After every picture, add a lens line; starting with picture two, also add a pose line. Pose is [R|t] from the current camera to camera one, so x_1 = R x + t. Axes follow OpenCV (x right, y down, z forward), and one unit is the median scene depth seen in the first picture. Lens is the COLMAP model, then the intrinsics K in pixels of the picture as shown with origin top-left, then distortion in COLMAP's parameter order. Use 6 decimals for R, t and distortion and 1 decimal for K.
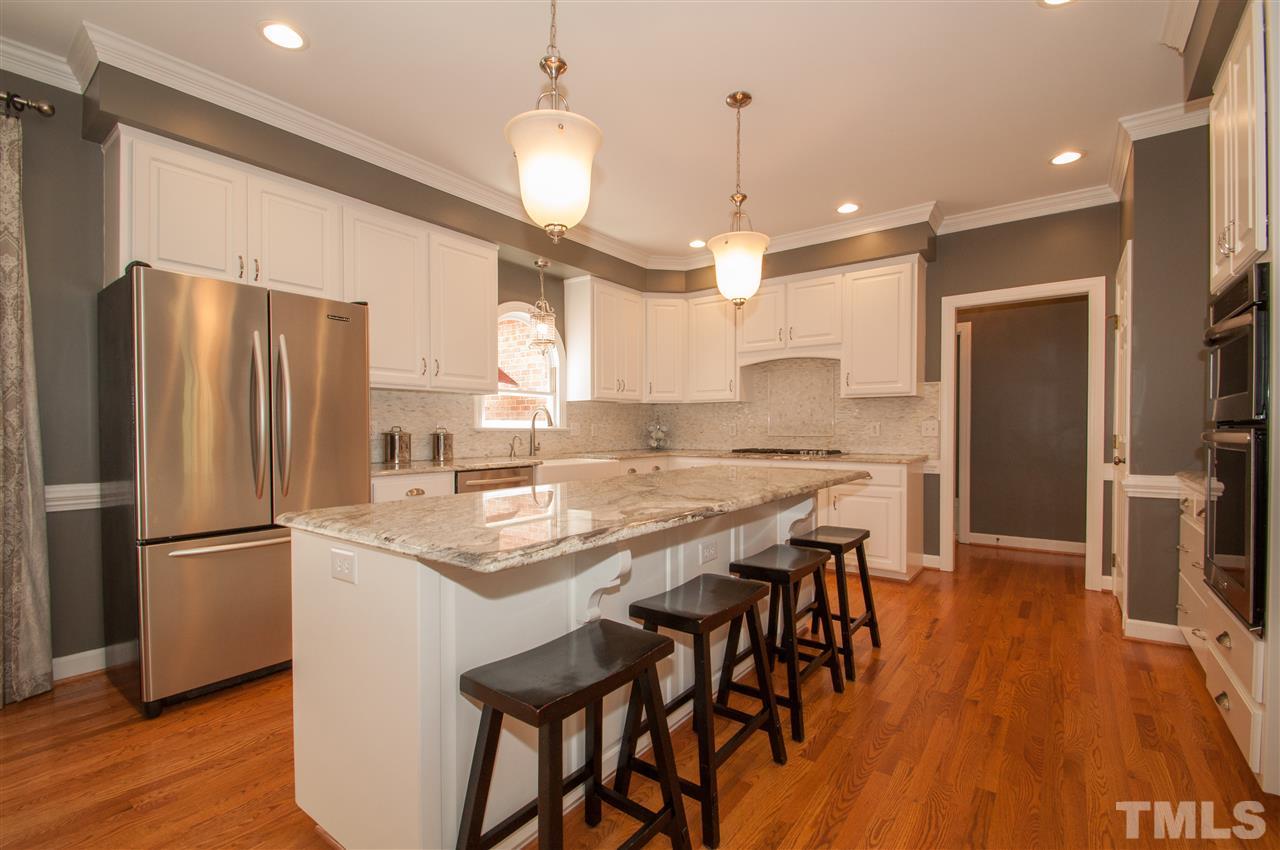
lens RADIAL K [[565.6, 0, 644.2], [0, 565.6, 432.1], [0, 0, 1]] dist [-0.005021, -0.001068]
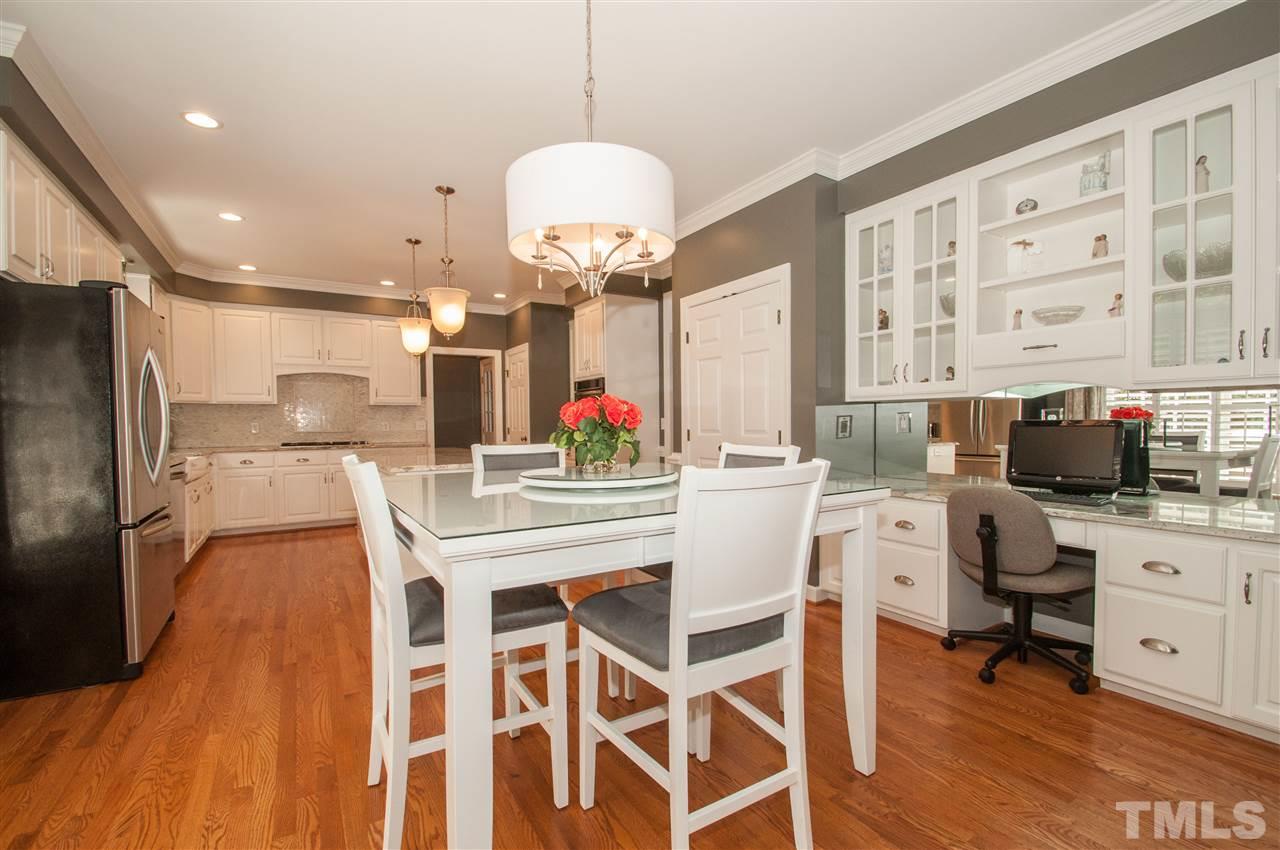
lens RADIAL K [[565.6, 0, 641.5], [0, 565.6, 429.4], [0, 0, 1]] dist [-0.005021, -0.001068]
pose [[0.376005, -0.013378, 0.926521, -0.701410], [0.010707, 0.999892, 0.010092, -0.004657], [-0.926556, 0.006125, 0.376107, -0.187074]]
